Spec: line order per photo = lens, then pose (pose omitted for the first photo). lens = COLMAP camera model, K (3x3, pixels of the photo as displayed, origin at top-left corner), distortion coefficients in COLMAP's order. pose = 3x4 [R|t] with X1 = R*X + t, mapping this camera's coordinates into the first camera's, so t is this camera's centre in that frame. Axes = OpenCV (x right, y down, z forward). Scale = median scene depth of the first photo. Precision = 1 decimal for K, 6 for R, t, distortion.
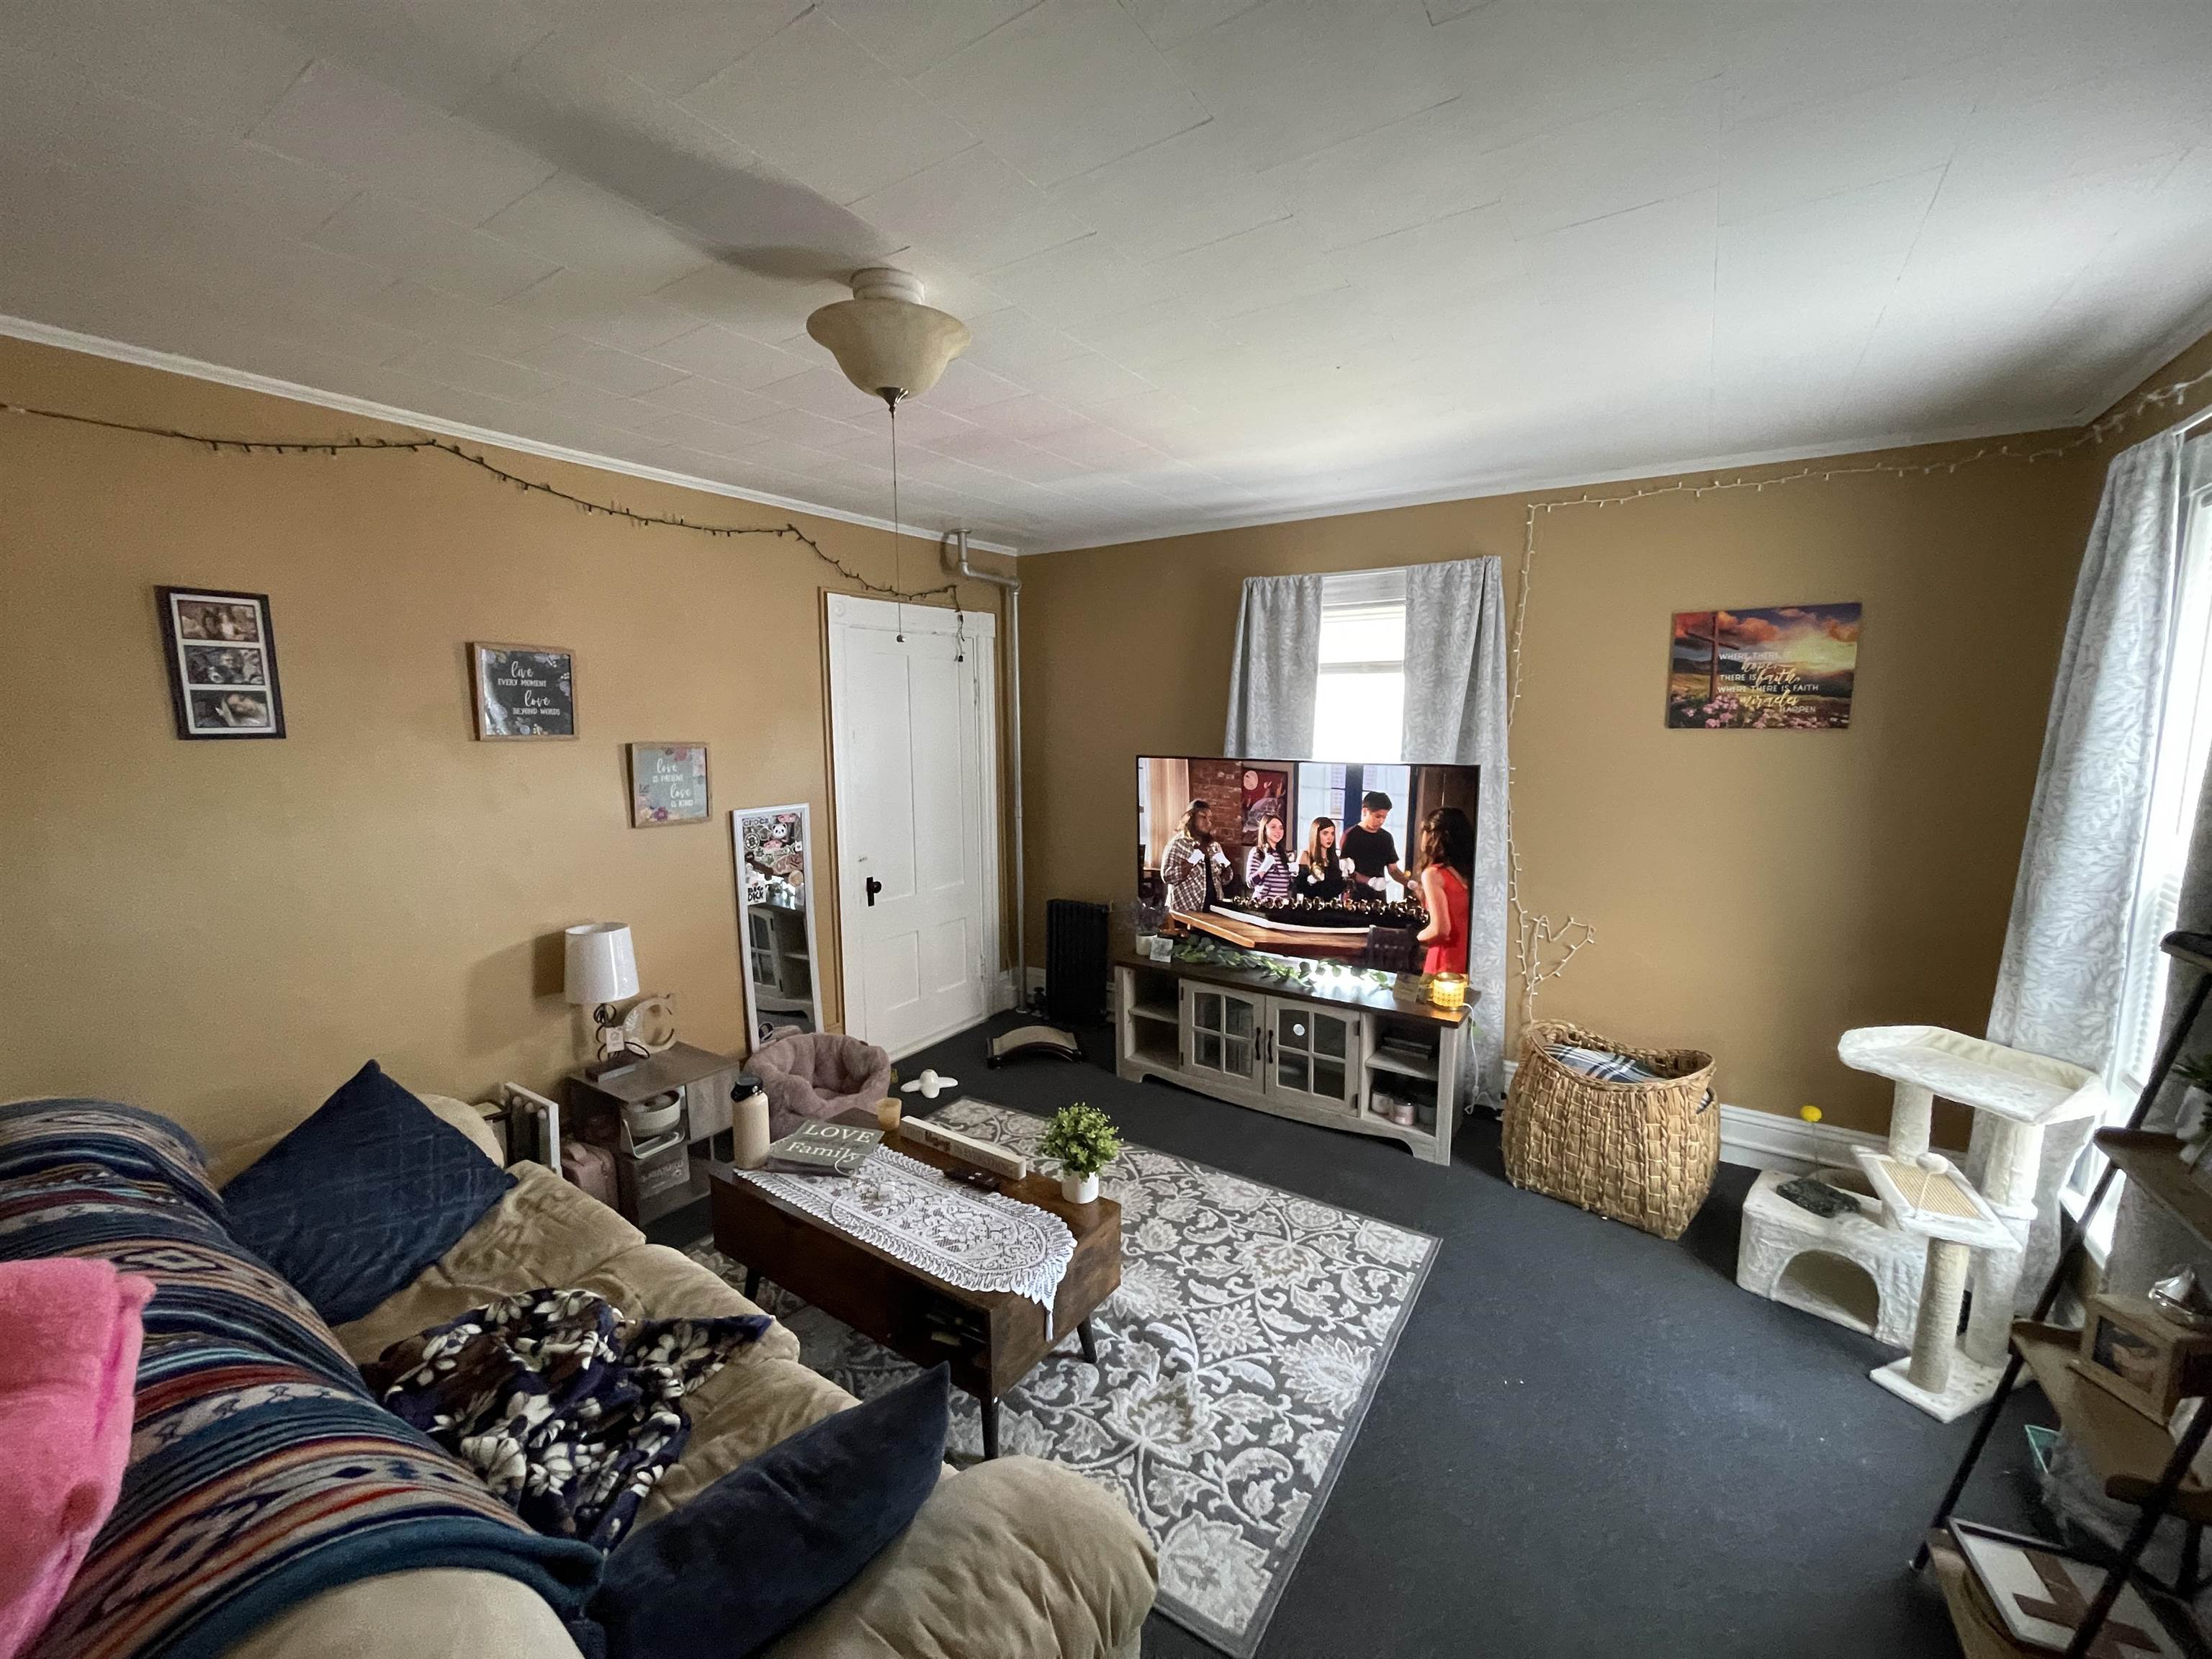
lens RADIAL K [[890.3, 0, 1098.8], [0, 890.3, 841.2], [0, 0, 1]] dist [0.001892, 0.000642]
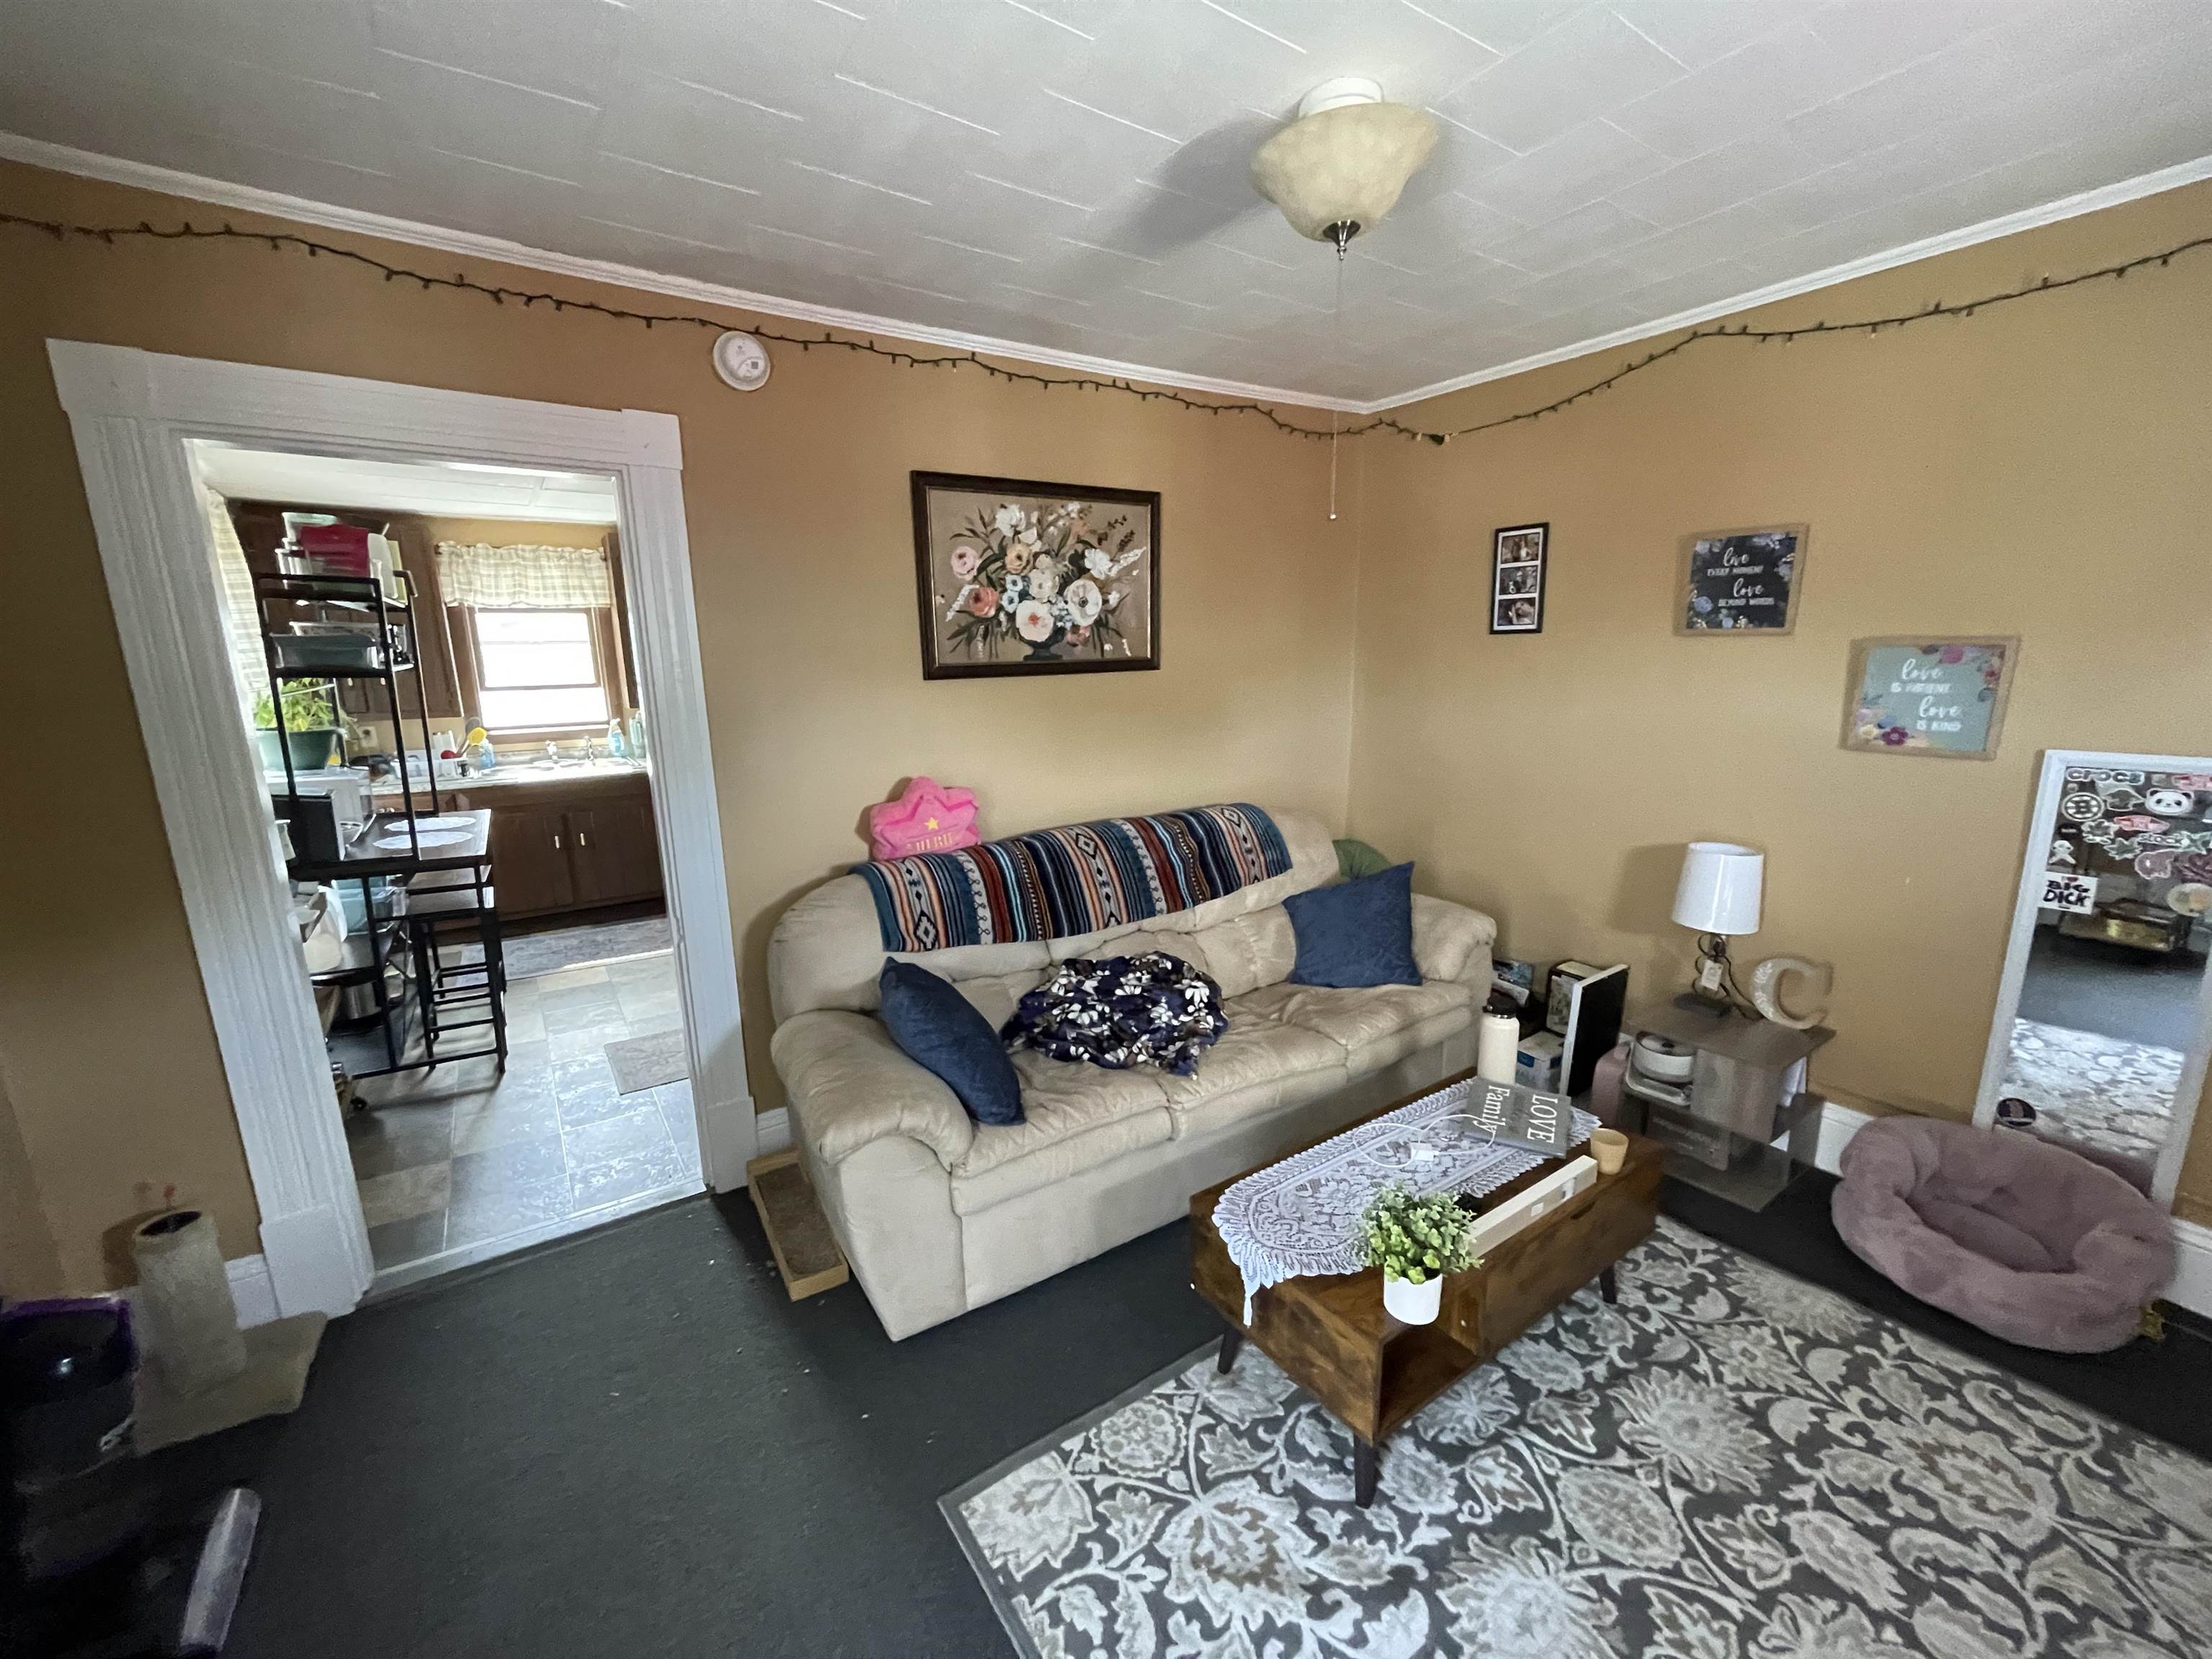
lens RADIAL K [[890.3, 0, 1106.5], [0, 890.3, 840.0], [0, 0, 1]] dist [0.001892, 0.000642]
pose [[-0.362786, 0.203849, -0.909303, 0.572427], [-0.108055, 0.959996, 0.258324, -0.090759], [0.925587, 0.191971, -0.326246, 0.875768]]
